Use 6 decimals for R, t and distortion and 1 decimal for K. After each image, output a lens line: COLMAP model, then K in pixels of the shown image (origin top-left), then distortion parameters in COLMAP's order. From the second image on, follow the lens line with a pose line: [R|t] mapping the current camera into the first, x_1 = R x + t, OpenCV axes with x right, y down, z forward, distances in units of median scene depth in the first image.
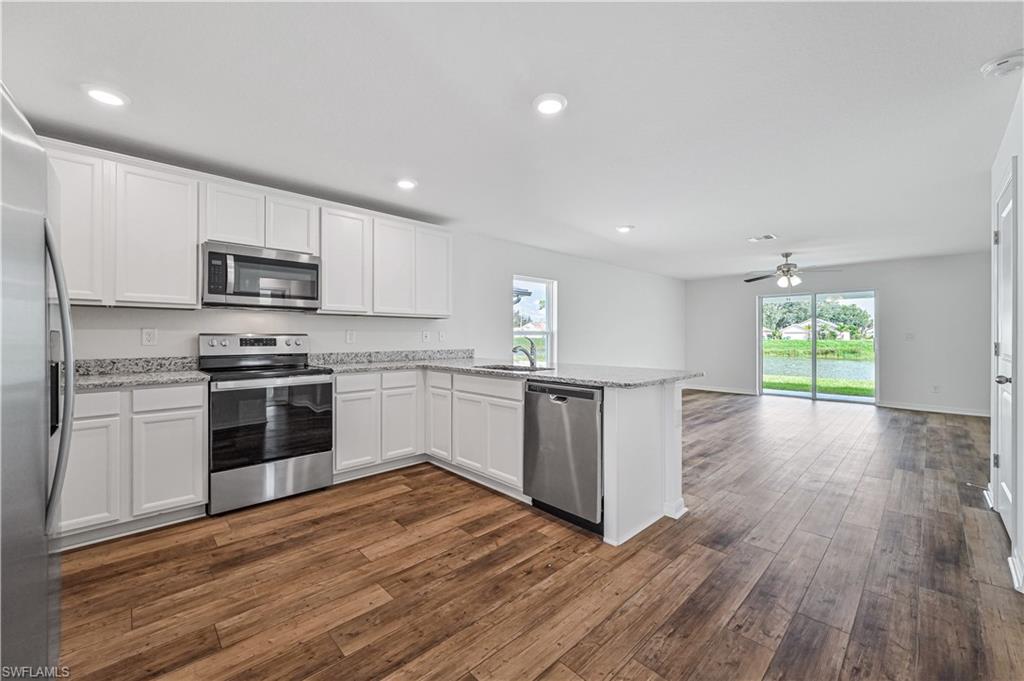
lens RADIAL K [[401.0, 0, 512.0], [0, 401.0, 340.5], [0, 0, 1]] dist [-0.000862, -0.000149]
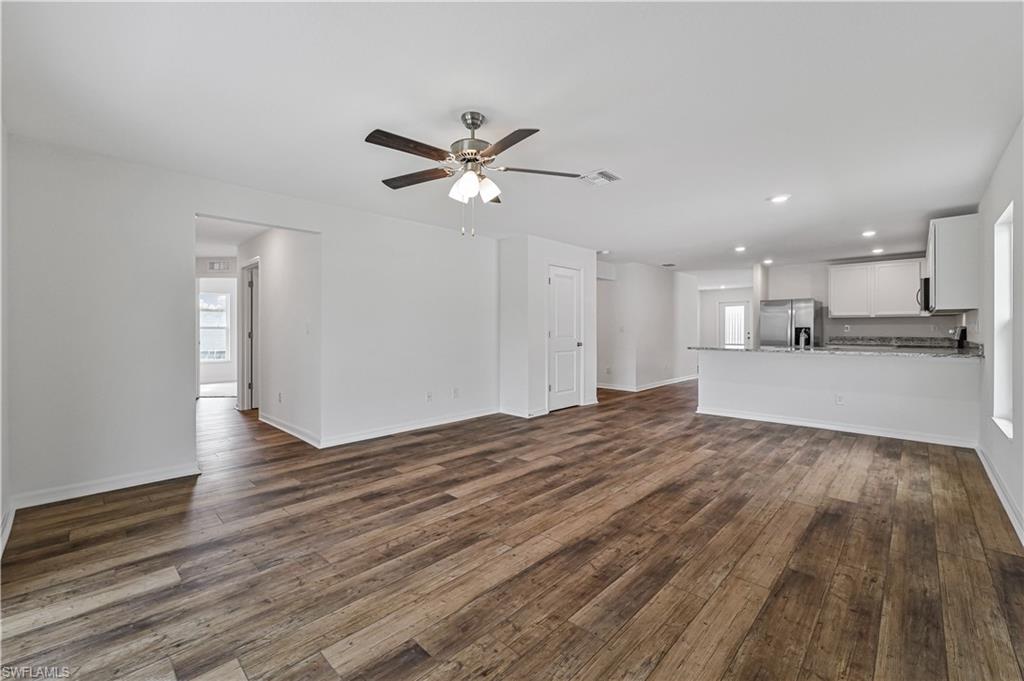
lens RADIAL K [[423.4, 0, 512.0], [0, 423.4, 340.5], [0, 0, 1]] dist [0.000795, 0.000119]
pose [[-0.999055, 0.007046, -0.042890, 1.794686], [0.005237, 0.999099, 0.042127, -0.018900], [0.043148, 0.041863, -0.998191, 1.968581]]
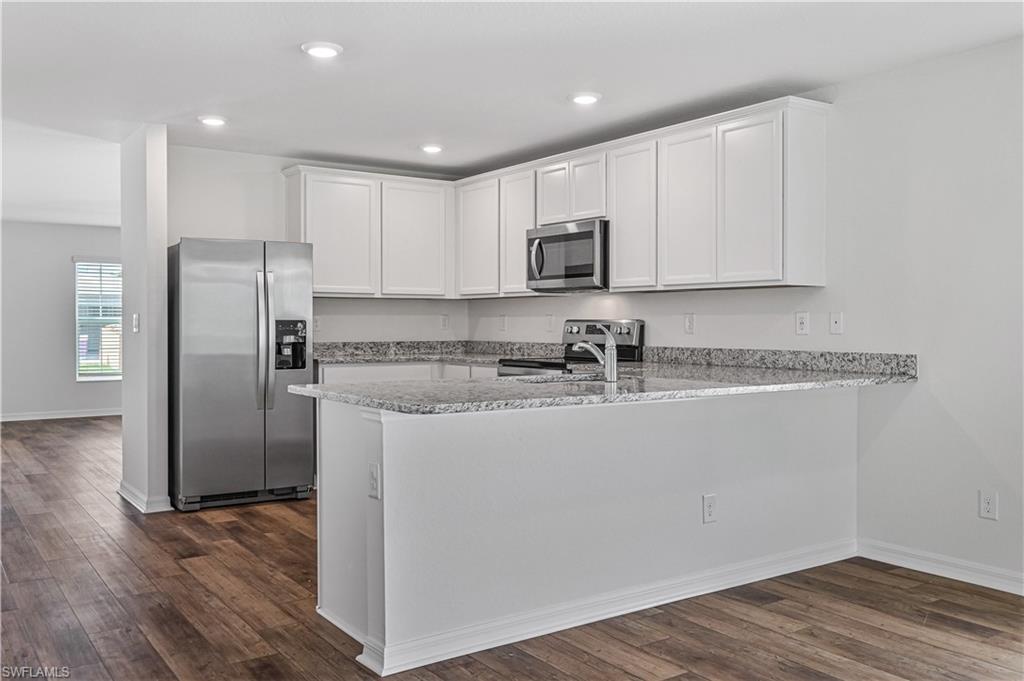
lens RADIAL K [[890.3, 0, 512.0], [0, 890.3, 340.5], [0, 0, 1]] dist [-0.004330, -0.003777]
pose [[-0.160878, 0.017096, -0.986826, 1.799514], [-0.011680, 0.999747, 0.019224, -0.010272], [0.986905, 0.014619, -0.160637, 1.614807]]
